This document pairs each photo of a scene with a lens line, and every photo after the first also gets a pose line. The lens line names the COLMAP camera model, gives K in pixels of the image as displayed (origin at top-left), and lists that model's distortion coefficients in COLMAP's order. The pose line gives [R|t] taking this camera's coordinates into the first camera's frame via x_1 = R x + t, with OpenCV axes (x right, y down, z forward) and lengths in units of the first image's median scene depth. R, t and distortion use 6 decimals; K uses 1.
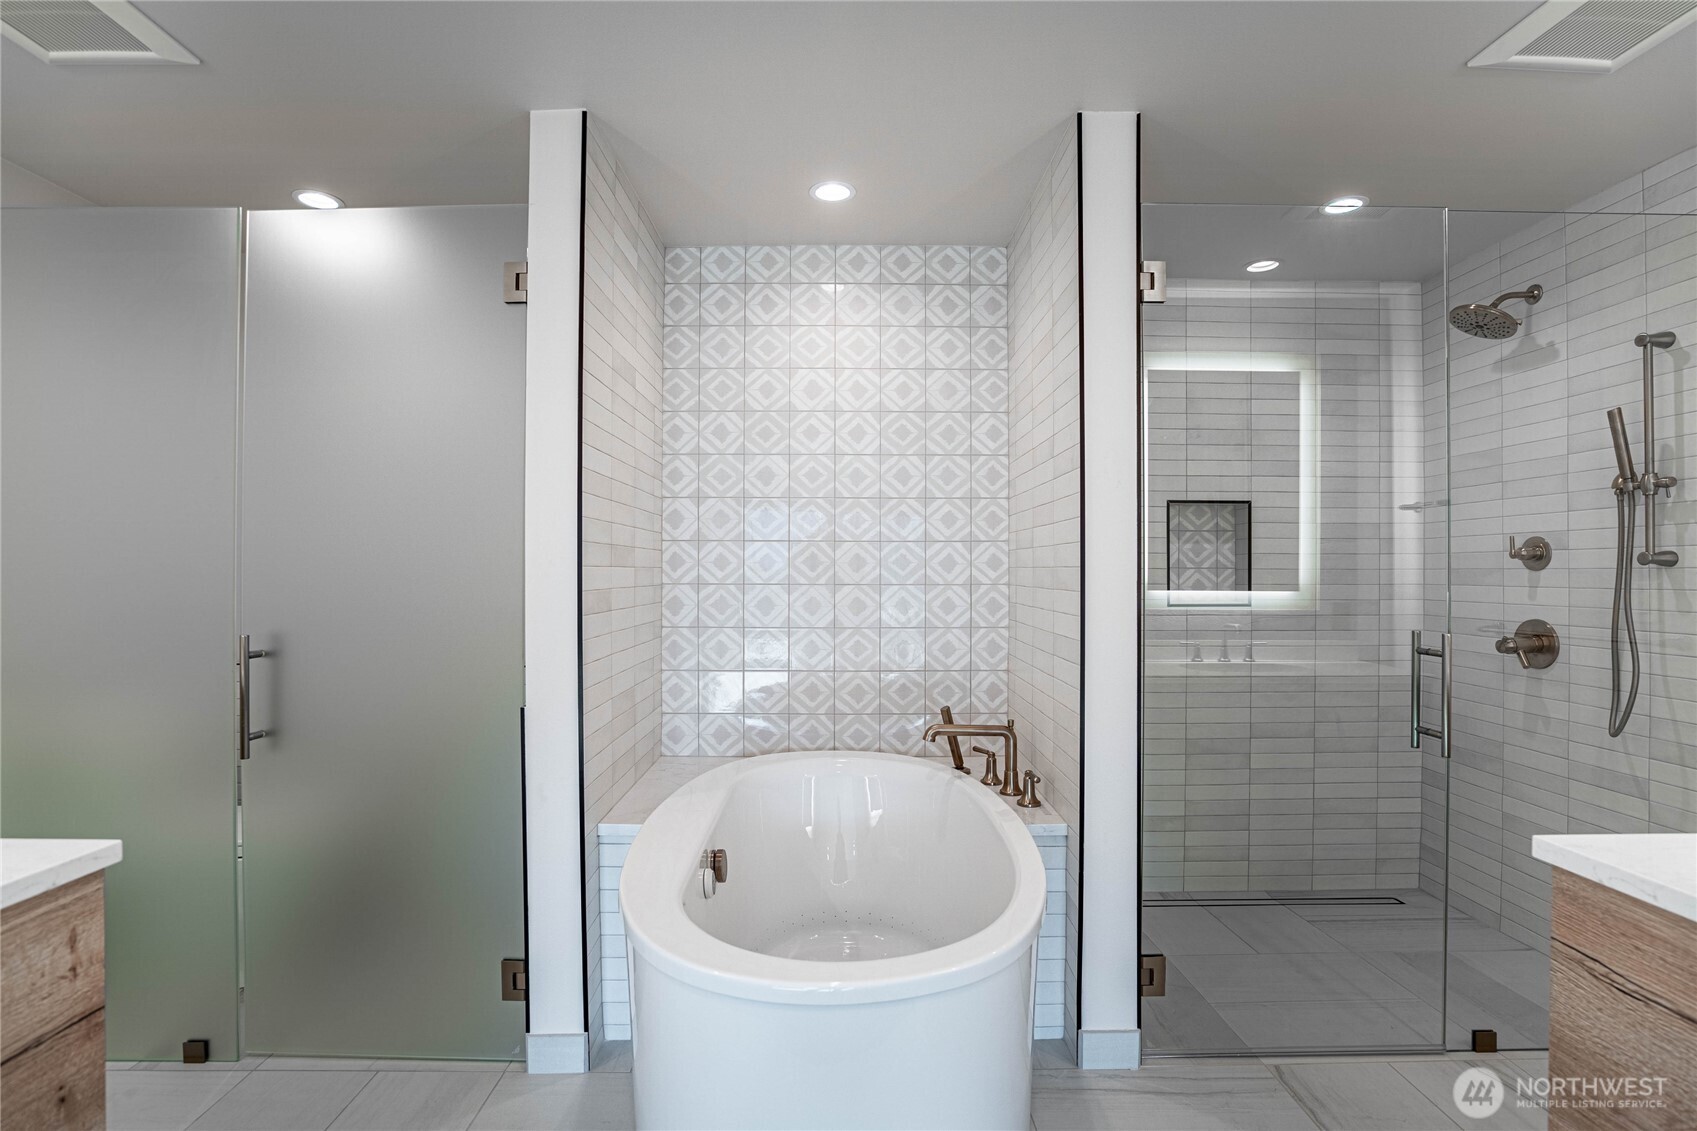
lens RADIAL K [[831.6, 0, 848.7], [0, 831.6, 567.9], [0, 0, 1]] dist [-0.063720, 0.025896]
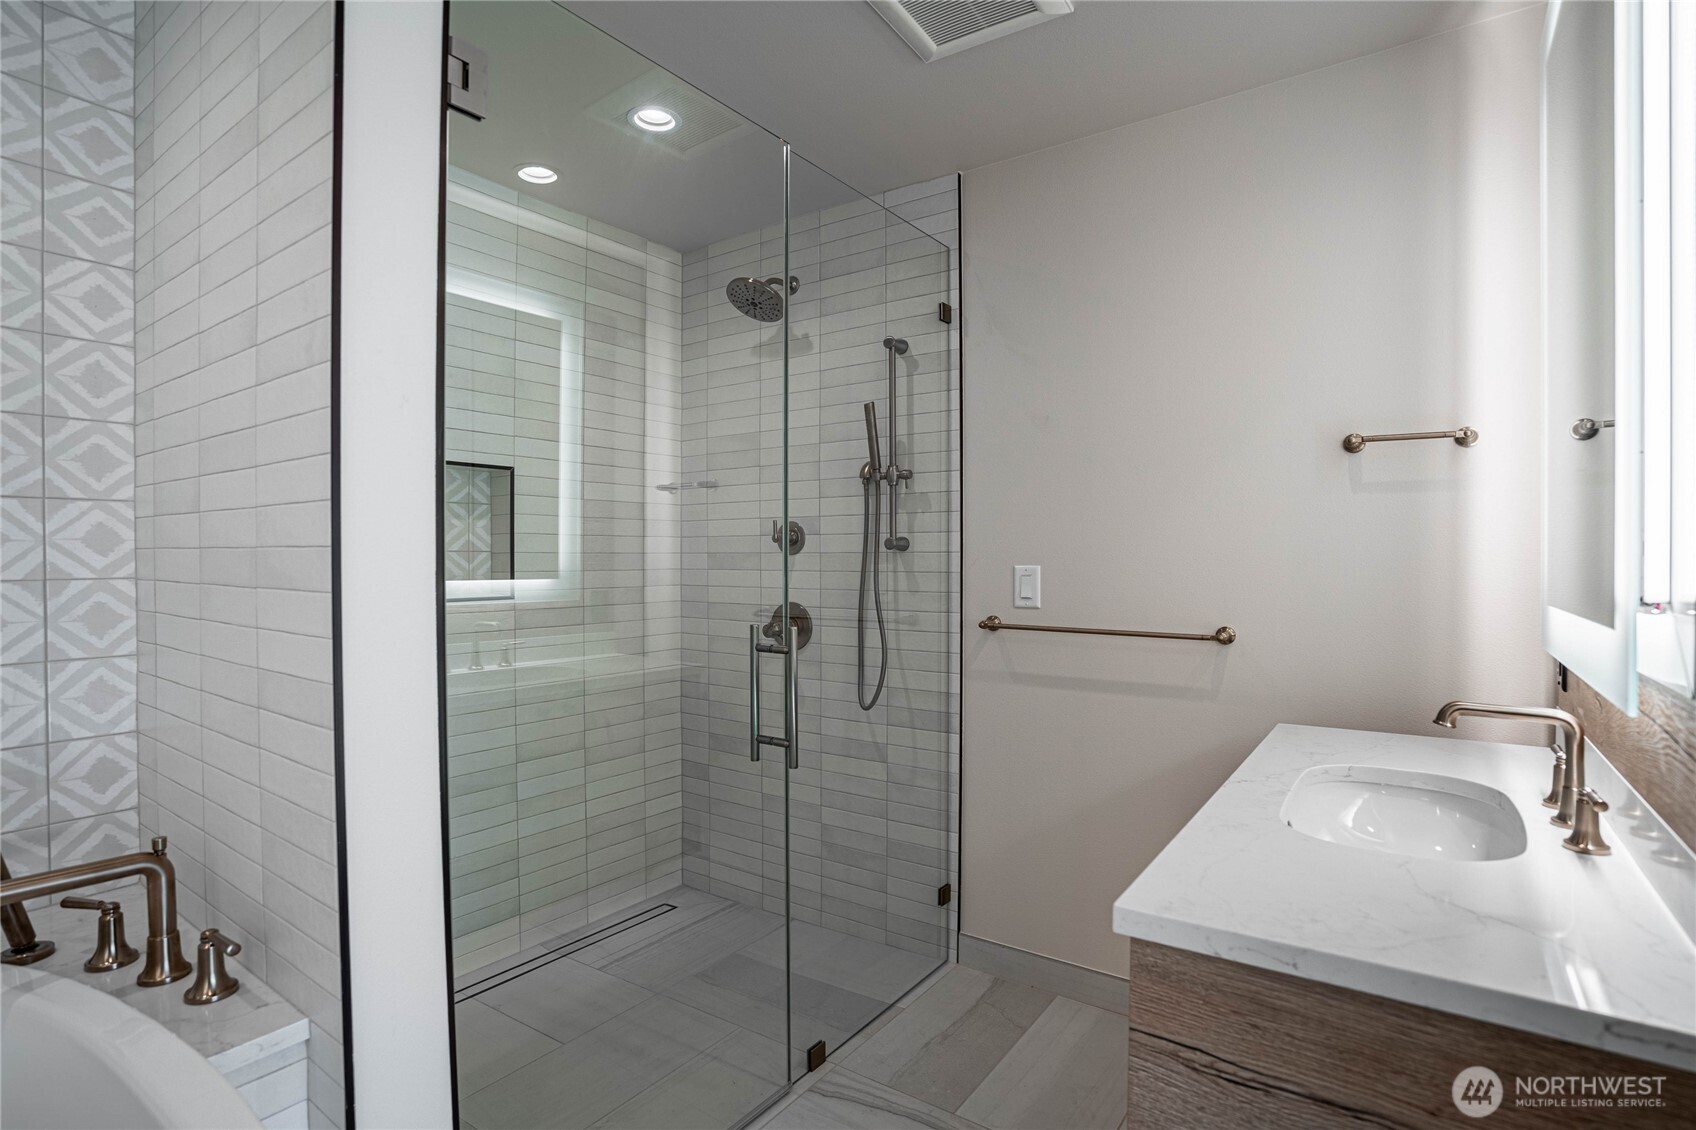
lens RADIAL K [[831.1, 0, 848.2], [0, 831.1, 567.4], [0, 0, 1]] dist [-0.063720, 0.025896]
pose [[0.584179, -0.011193, 0.811548, 0.040002], [-0.003659, 0.999858, 0.016424, 0.002097], [-0.811616, -0.012564, 0.584055, 0.349644]]
